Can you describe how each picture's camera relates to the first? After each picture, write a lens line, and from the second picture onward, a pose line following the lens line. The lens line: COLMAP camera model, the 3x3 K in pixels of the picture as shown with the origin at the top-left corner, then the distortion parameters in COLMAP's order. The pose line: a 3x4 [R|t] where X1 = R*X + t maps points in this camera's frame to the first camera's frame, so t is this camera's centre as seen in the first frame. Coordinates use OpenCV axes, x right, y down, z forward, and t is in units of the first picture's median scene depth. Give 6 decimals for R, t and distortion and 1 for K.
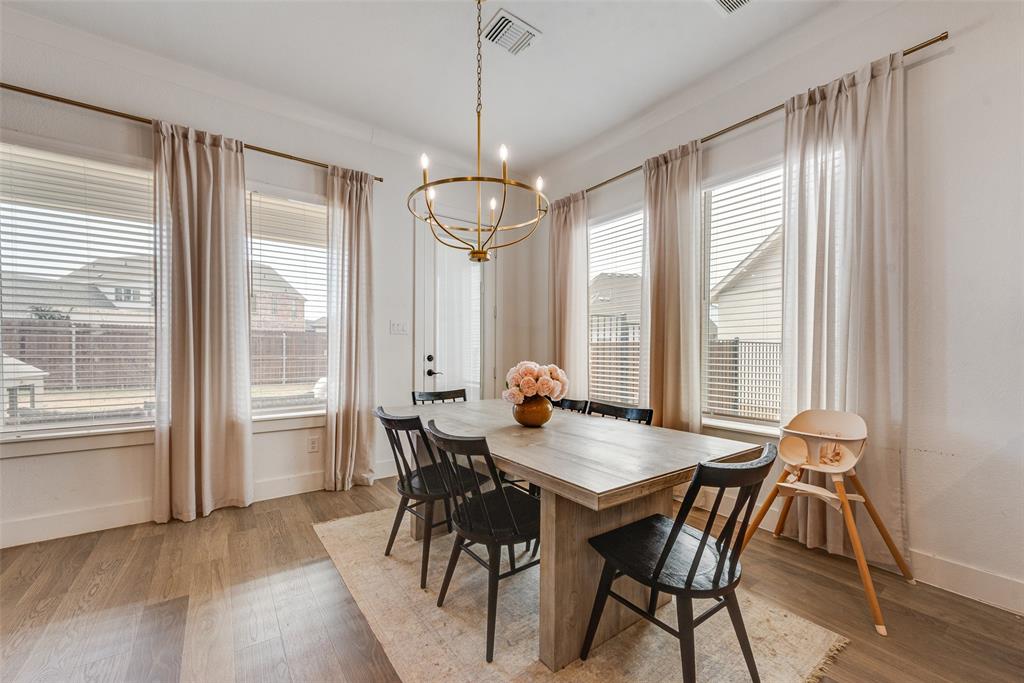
lens RADIAL K [[398.8, 0, 509.6], [0, 398.8, 354.1], [0, 0, 1]] dist [0.011554, -0.004369]
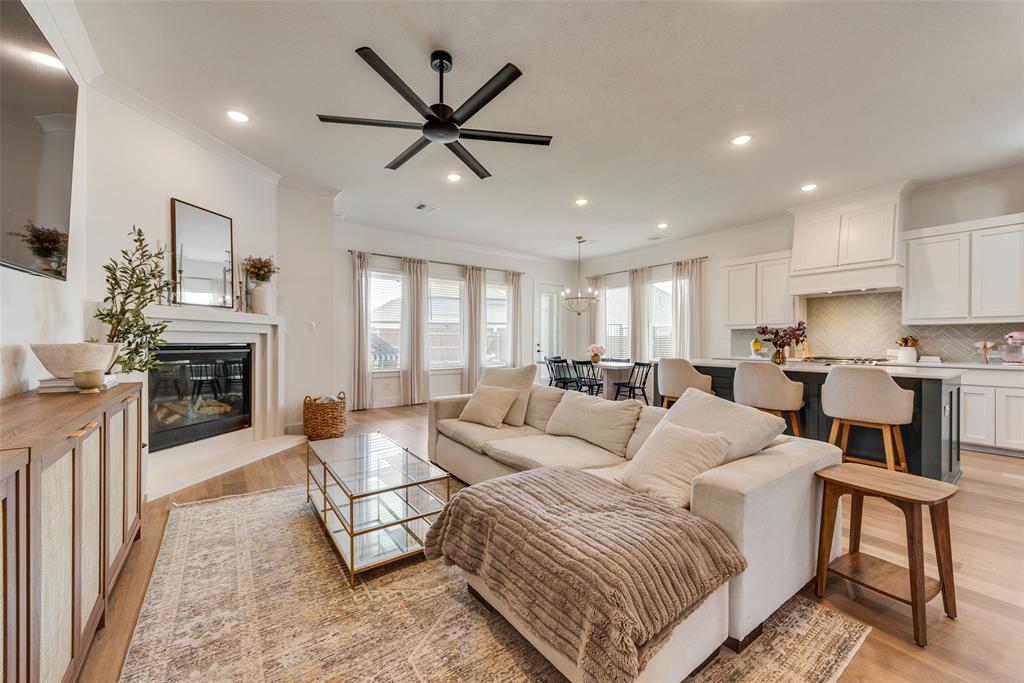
lens RADIAL K [[398.8, 0, 508.3], [0, 398.8, 343.0], [0, 0, 1]] dist [0.011554, -0.004369]
pose [[0.999994, -0.001678, 0.003069, -0.515885], [0.001707, 0.999953, -0.009534, 0.029315], [-0.003053, 0.009539, 0.999950, -1.795417]]
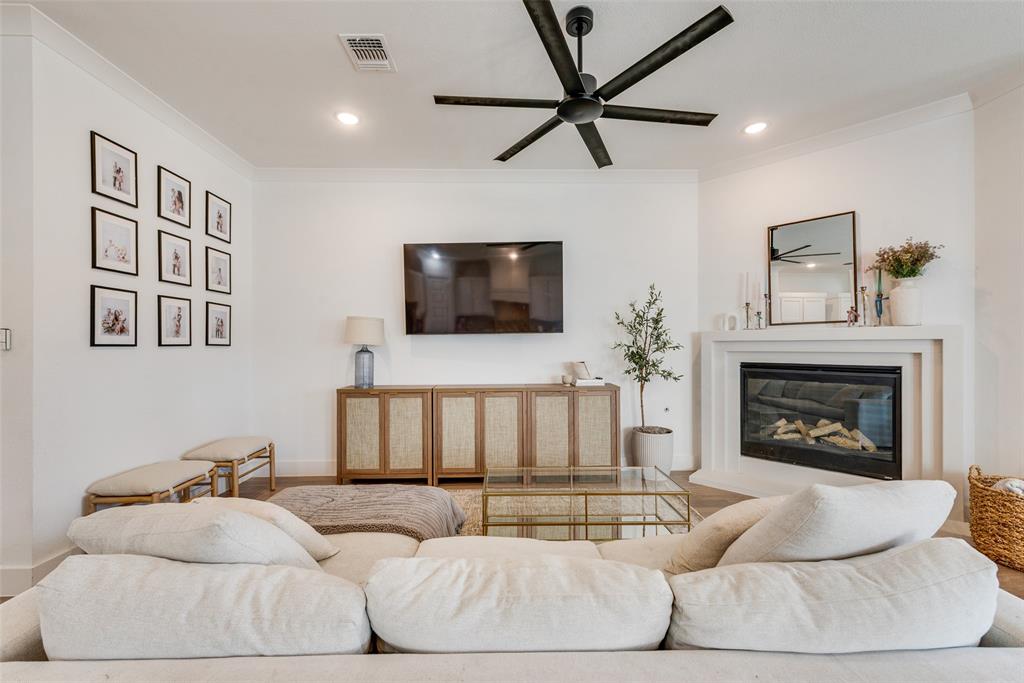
lens RADIAL K [[398.8, 0, 508.7], [0, 398.8, 342.8], [0, 0, 1]] dist [0.011554, -0.004369]
pose [[-0.566939, -0.006977, -0.823730, 0.017521], [-0.010622, 0.999943, -0.001160, -0.036283], [0.823691, 0.008092, -0.566981, -0.543196]]
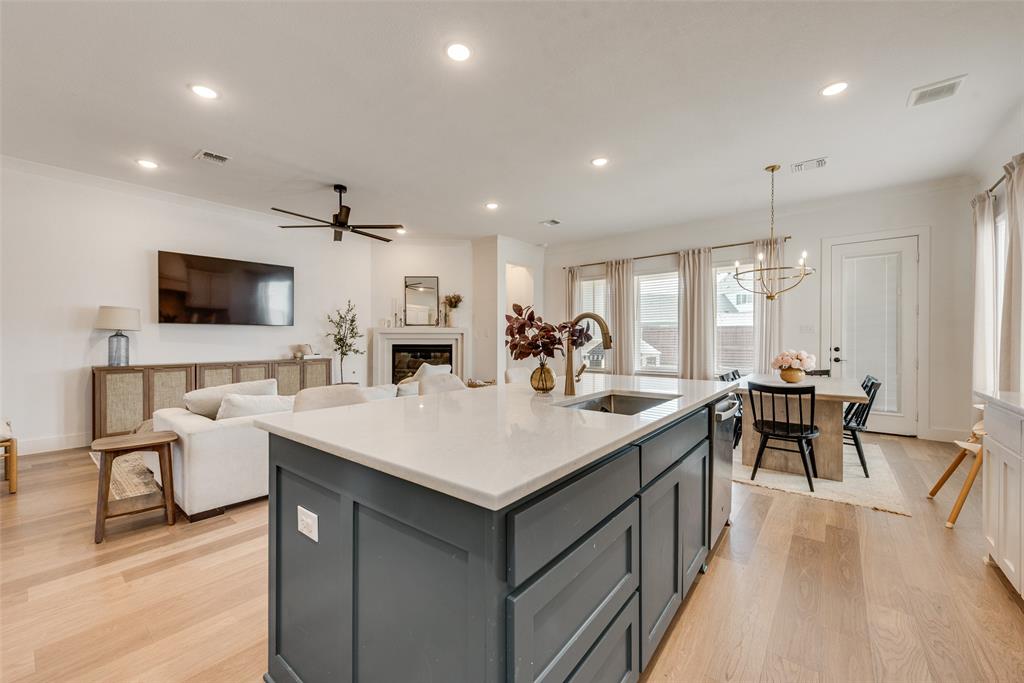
lens RADIAL K [[398.8, 0, 507.0], [0, 398.8, 341.1], [0, 0, 1]] dist [0.011554, -0.004369]
pose [[0.254394, -0.003877, -0.967093, 1.143278], [-0.012625, 0.999893, -0.007329, 0.008336], [0.967018, 0.014074, 0.254317, -0.602475]]
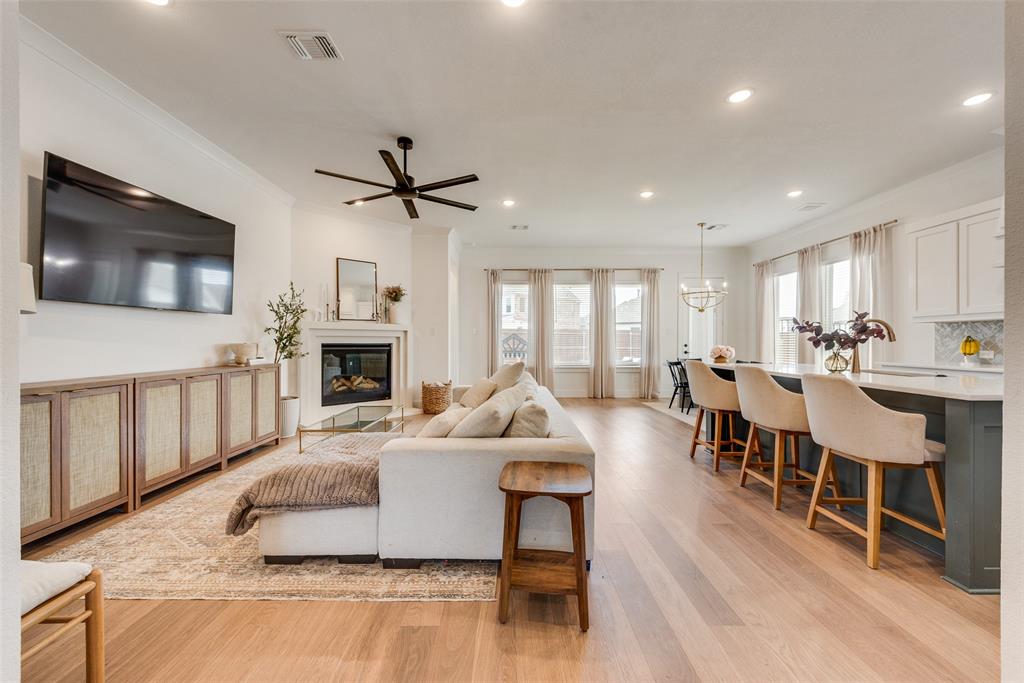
lens RADIAL K [[398.8, 0, 506.4], [0, 398.8, 341.6], [0, 0, 1]] dist [0.011554, -0.004369]
pose [[0.809569, -0.004194, -0.587010, 0.371877], [-0.005270, 0.999882, -0.014411, 0.033889], [0.587002, 0.014761, 0.809451, -1.726130]]
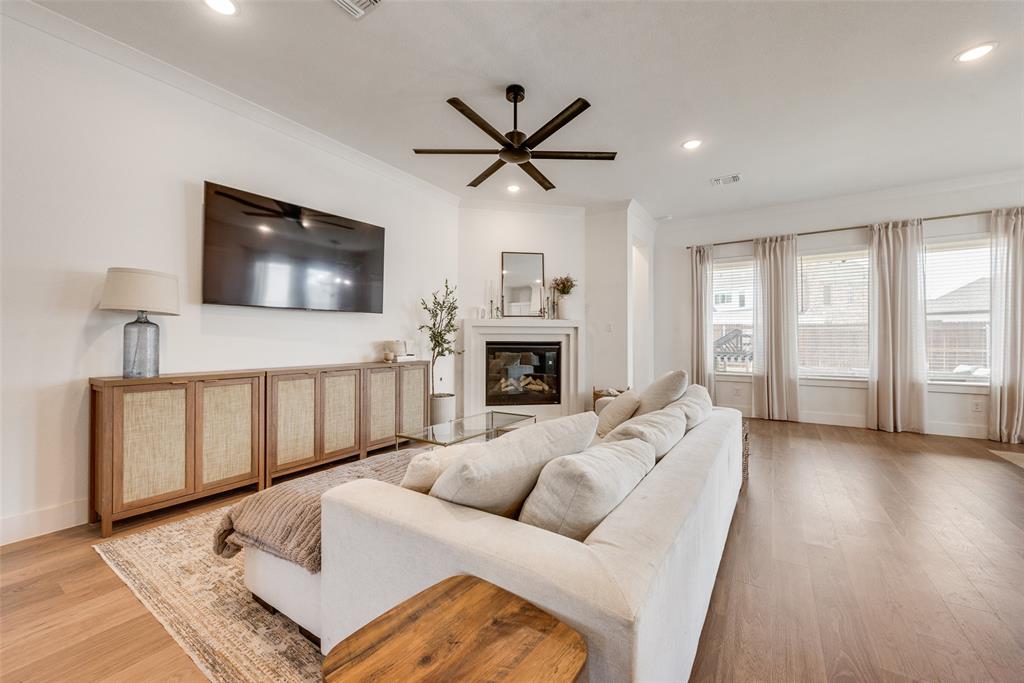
lens RADIAL K [[398.8, 0, 504.7], [0, 398.8, 336.4], [0, 0, 1]] dist [0.011554, -0.004369]
pose [[0.347873, -0.012206, -0.937462, 0.312706], [-0.013746, 0.999741, -0.018117, 0.029338], [0.937441, 0.019189, 0.347615, -1.249711]]
